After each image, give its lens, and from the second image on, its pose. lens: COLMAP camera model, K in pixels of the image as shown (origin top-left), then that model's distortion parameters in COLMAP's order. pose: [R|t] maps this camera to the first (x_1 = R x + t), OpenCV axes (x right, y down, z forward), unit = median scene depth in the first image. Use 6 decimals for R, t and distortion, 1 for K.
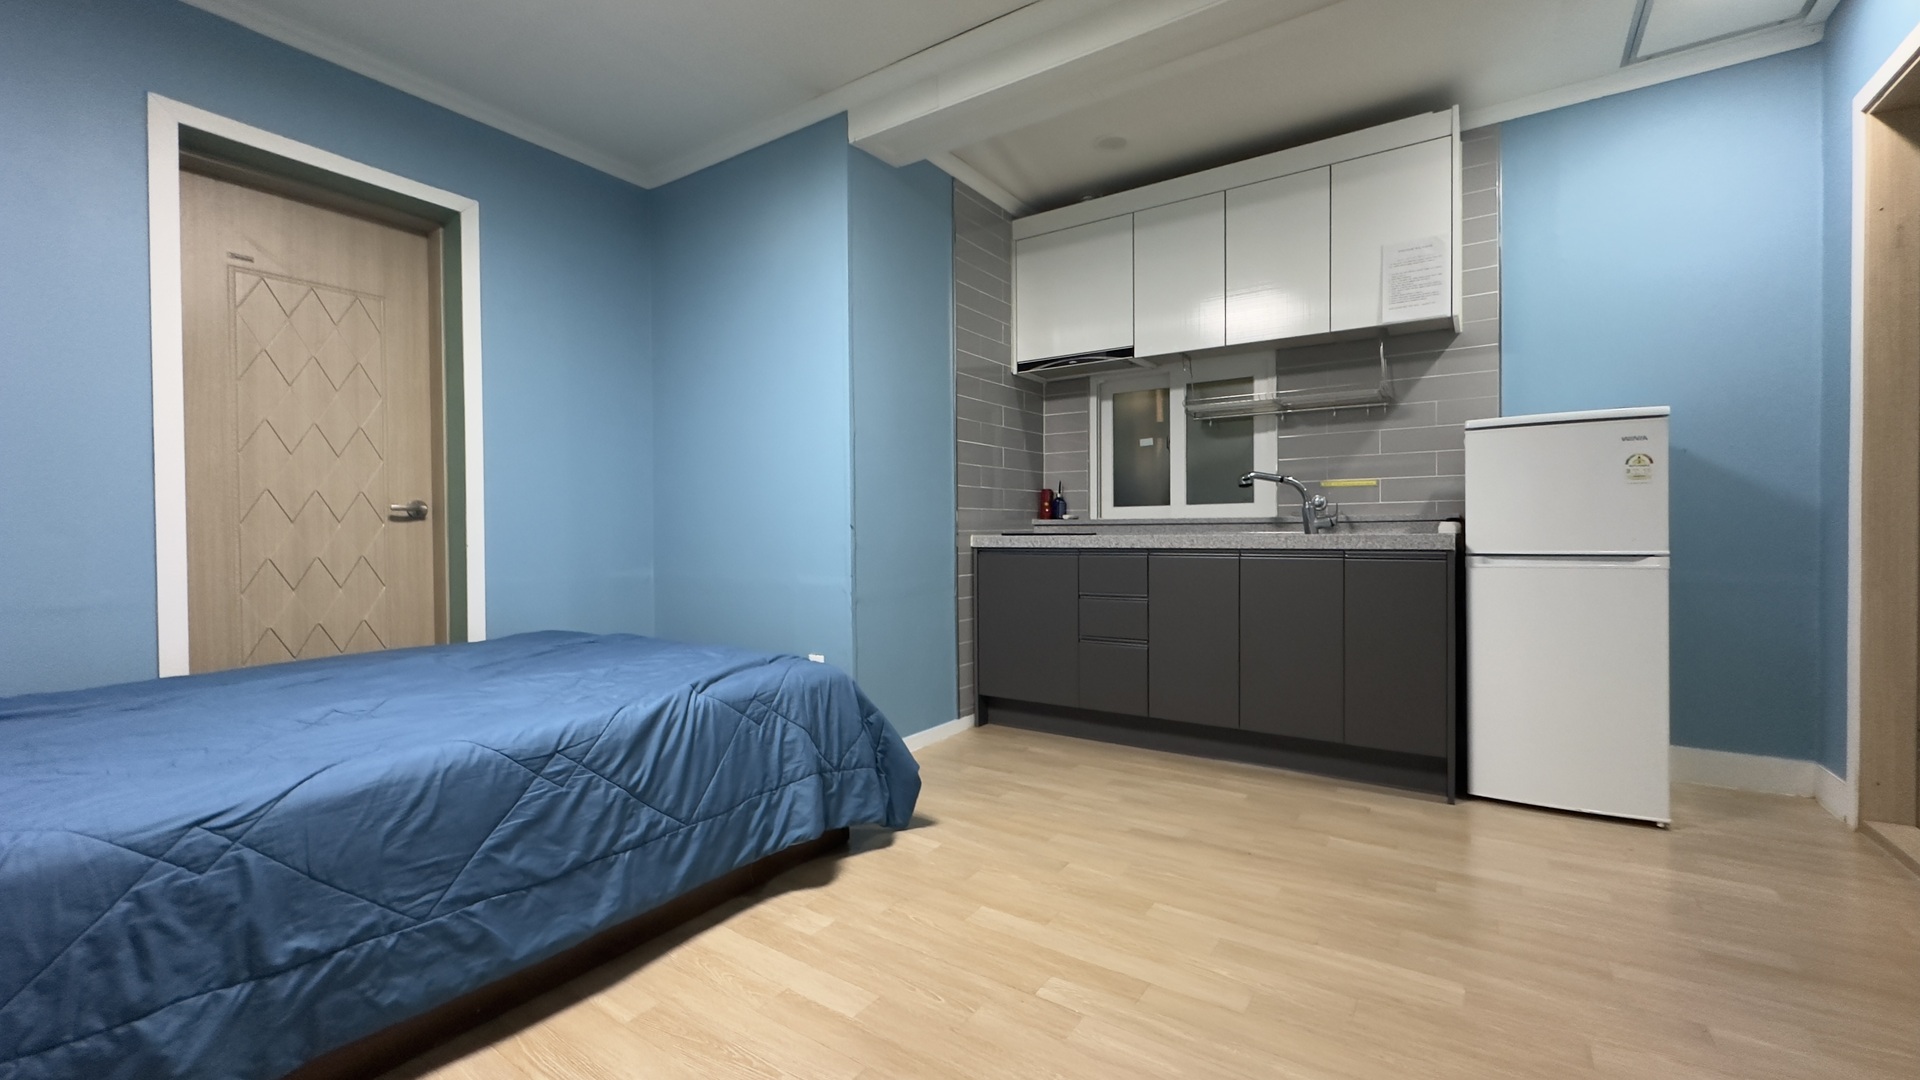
lens RADIAL K [[767.0, 0, 956.6], [0, 767.0, 540.7], [0, 0, 1]] dist [-0.001114, 0.000382]
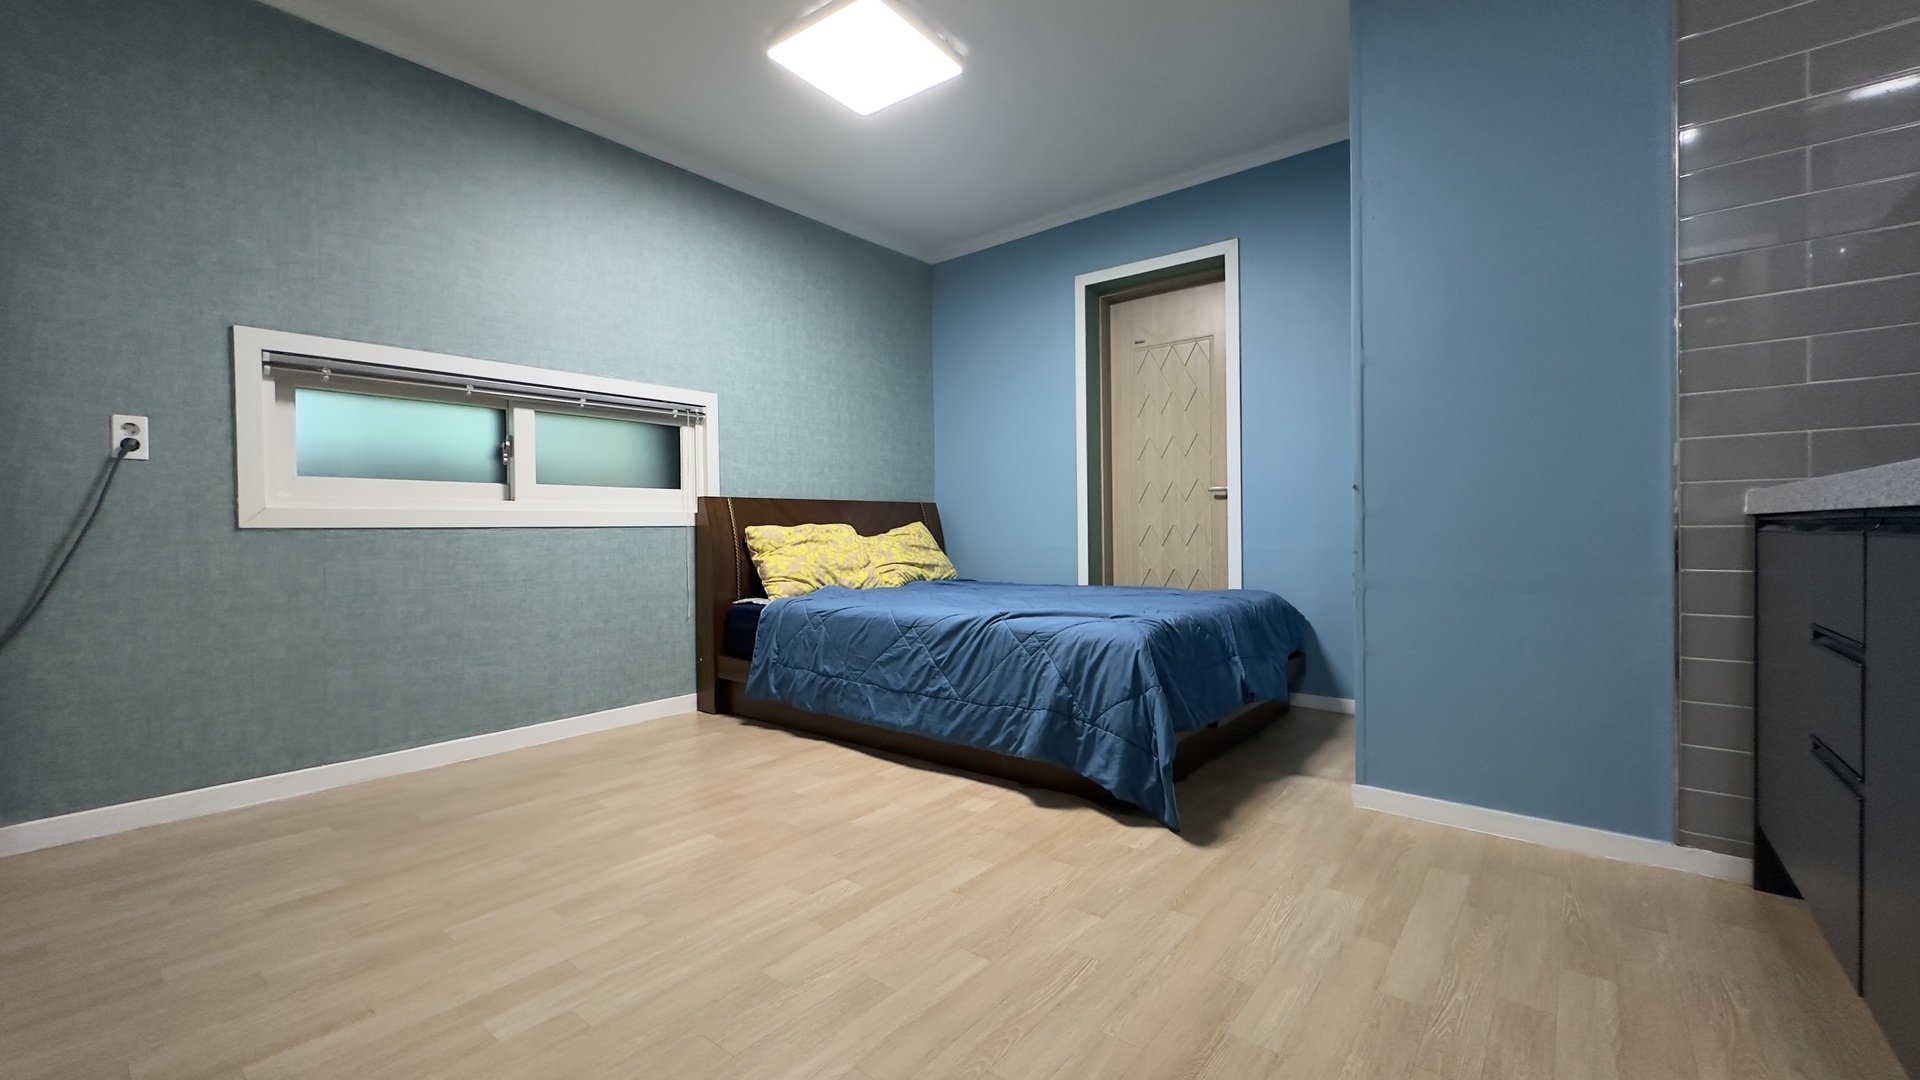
lens RADIAL K [[767.0, 0, 956.4], [0, 767.0, 533.3], [0, 0, 1]] dist [-0.001114, 0.000382]
pose [[-0.080460, 0.015996, -0.996630, 1.157370], [-0.000551, 0.999870, 0.016092, 0.026270], [0.996758, 0.001844, -0.080440, 1.150512]]
